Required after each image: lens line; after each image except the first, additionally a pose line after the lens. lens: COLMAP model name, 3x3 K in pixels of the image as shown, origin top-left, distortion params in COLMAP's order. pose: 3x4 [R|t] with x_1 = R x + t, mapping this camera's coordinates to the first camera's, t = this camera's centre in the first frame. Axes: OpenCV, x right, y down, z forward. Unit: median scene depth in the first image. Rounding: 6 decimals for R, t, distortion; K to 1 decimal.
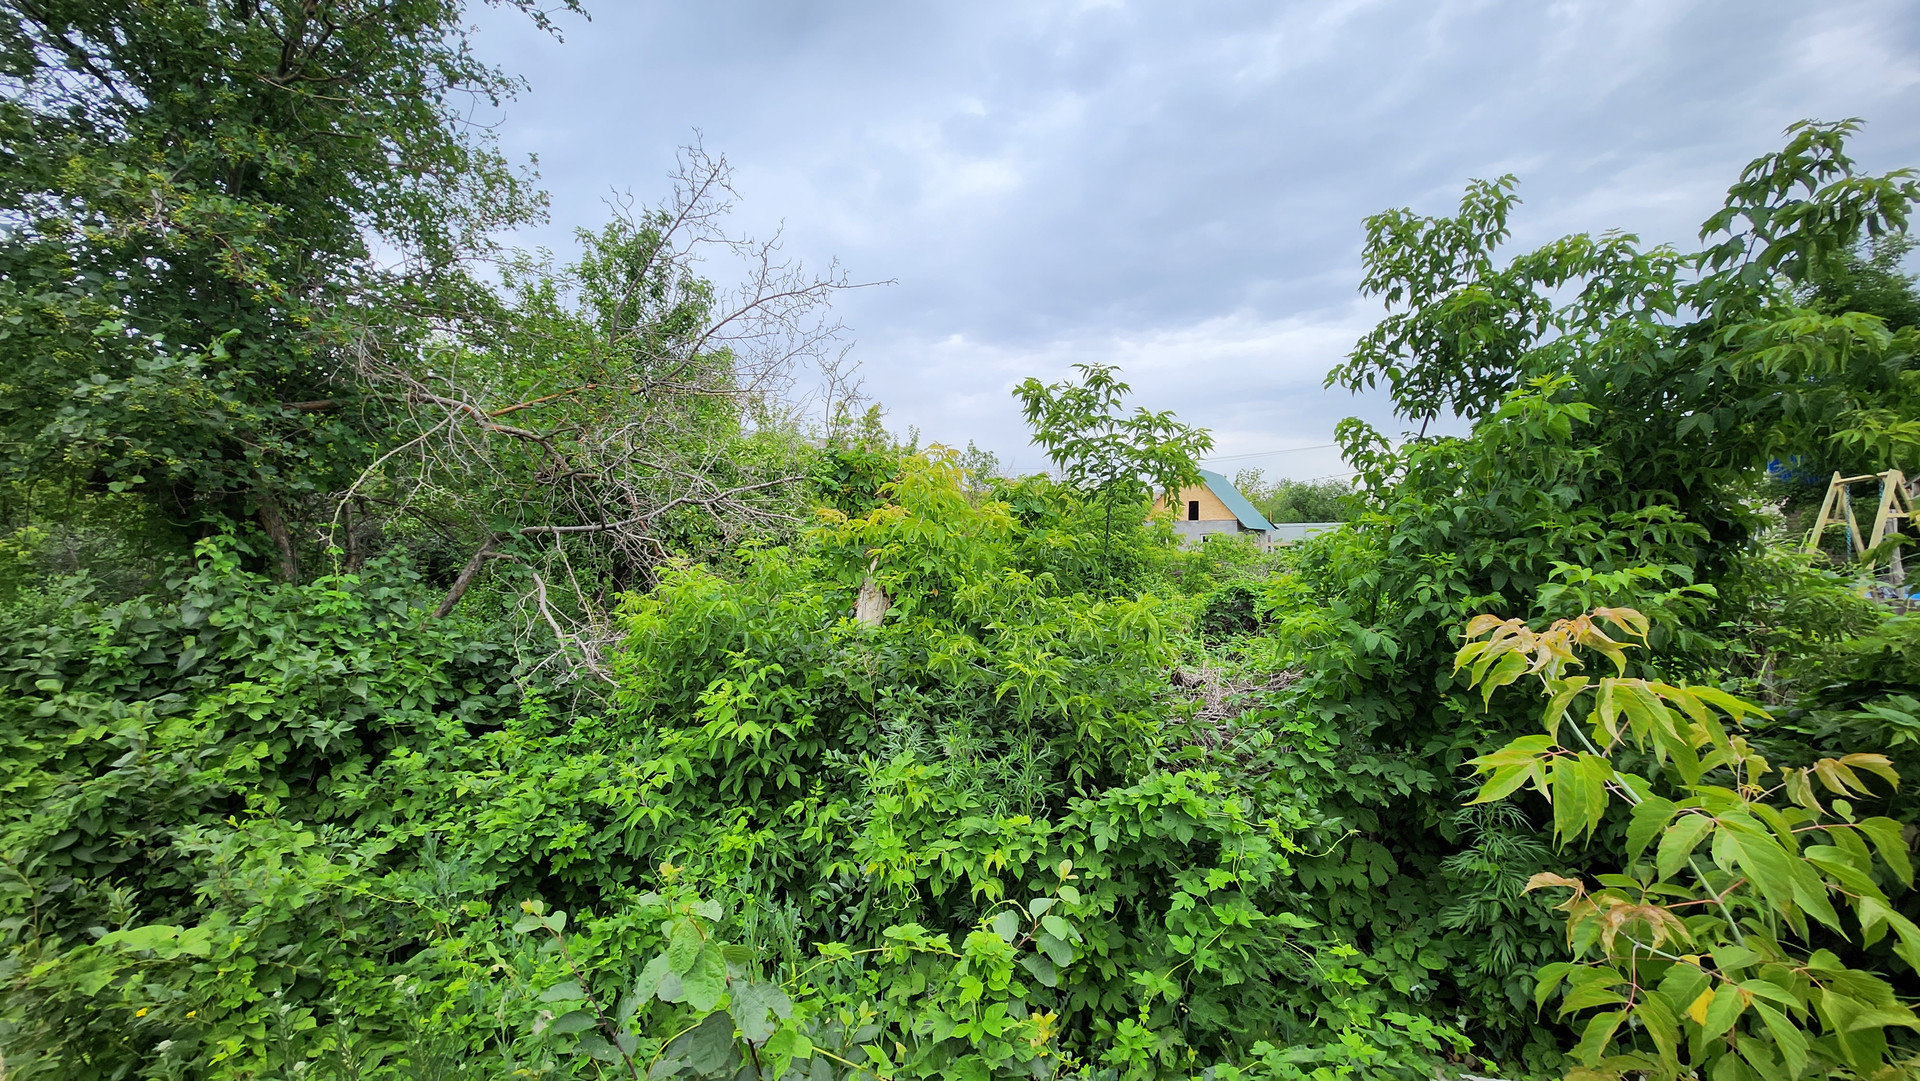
lens RADIAL K [[740.8, 0, 959.0], [0, 740.8, 549.1], [0, 0, 1]] dist [-0.010873, -0.000332]
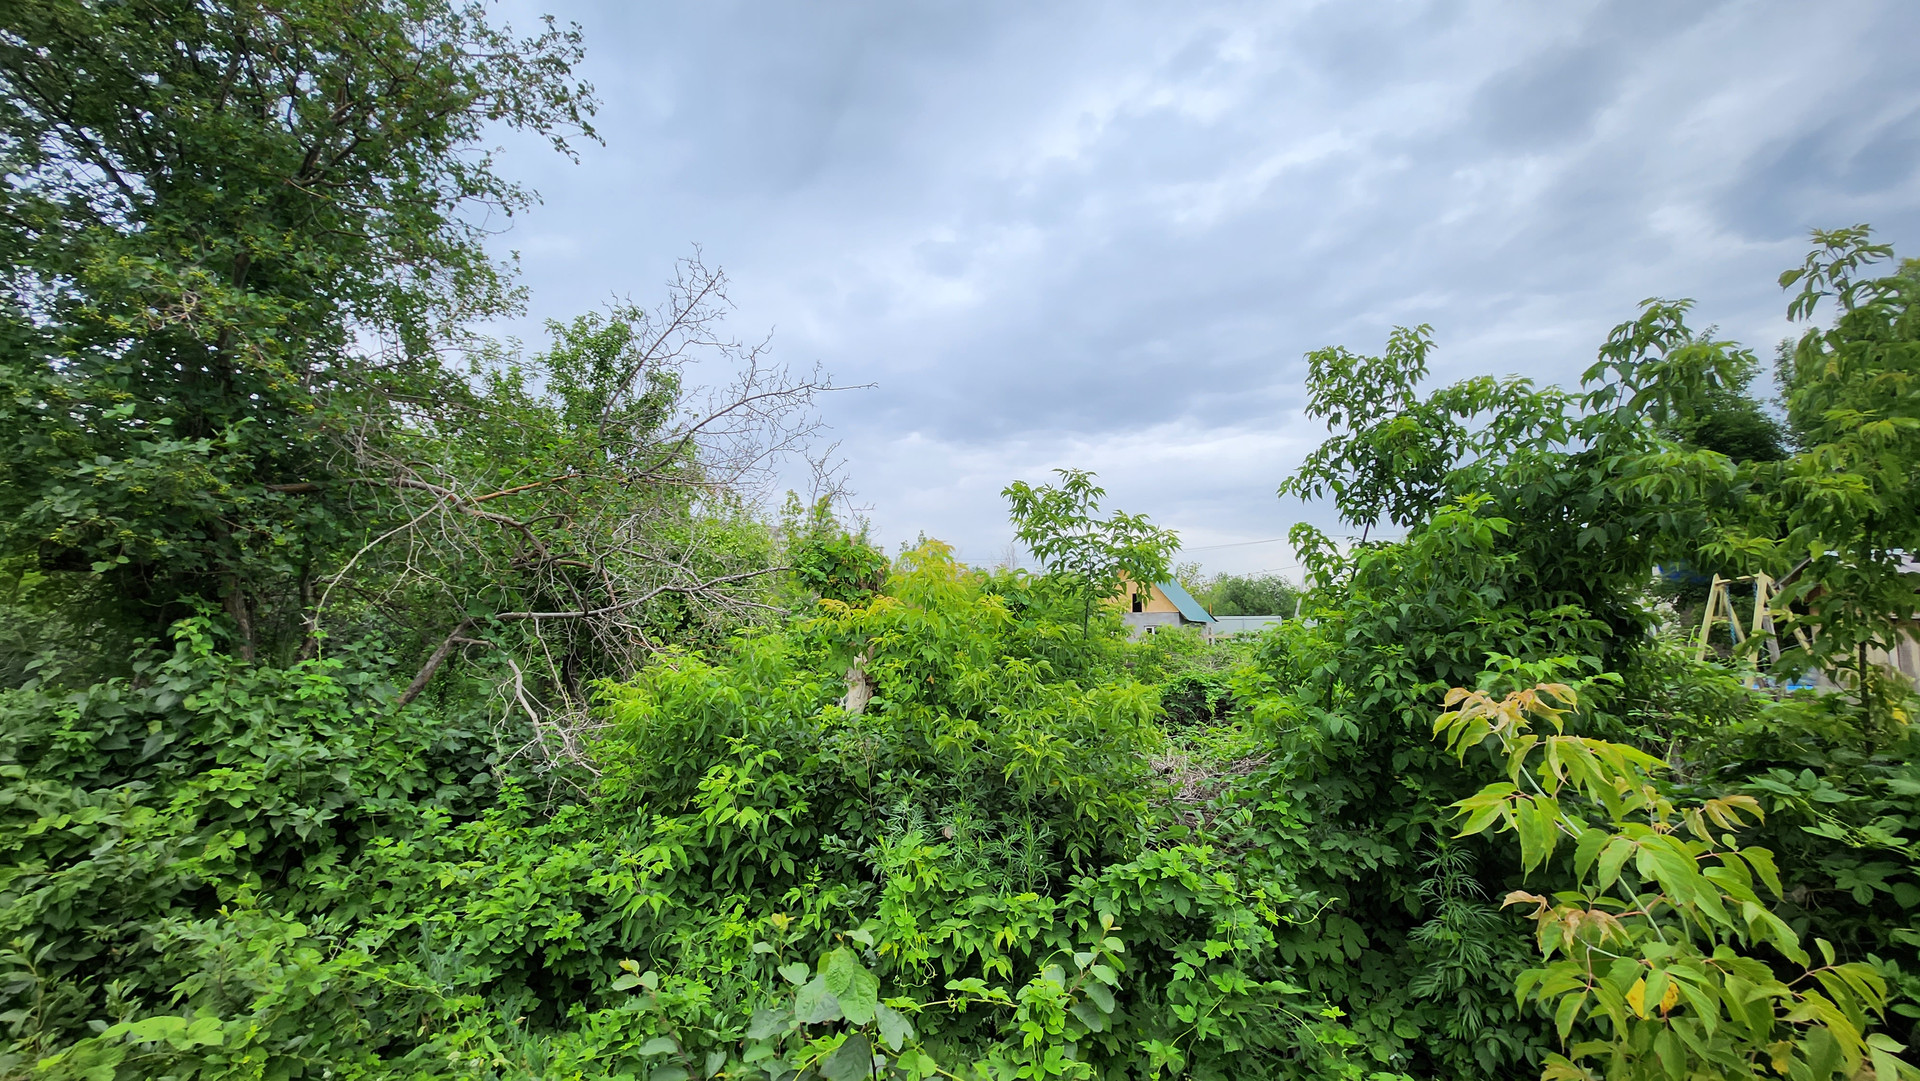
lens RADIAL K [[740.8, 0, 959.0], [0, 740.8, 549.1], [0, 0, 1]] dist [-0.010873, -0.000332]
pose [[0.997241, 0.017342, 0.072177, -0.078008], [-0.008413, 0.992467, -0.122224, 0.002887], [-0.073753, 0.121279, 0.989875, -0.076251]]
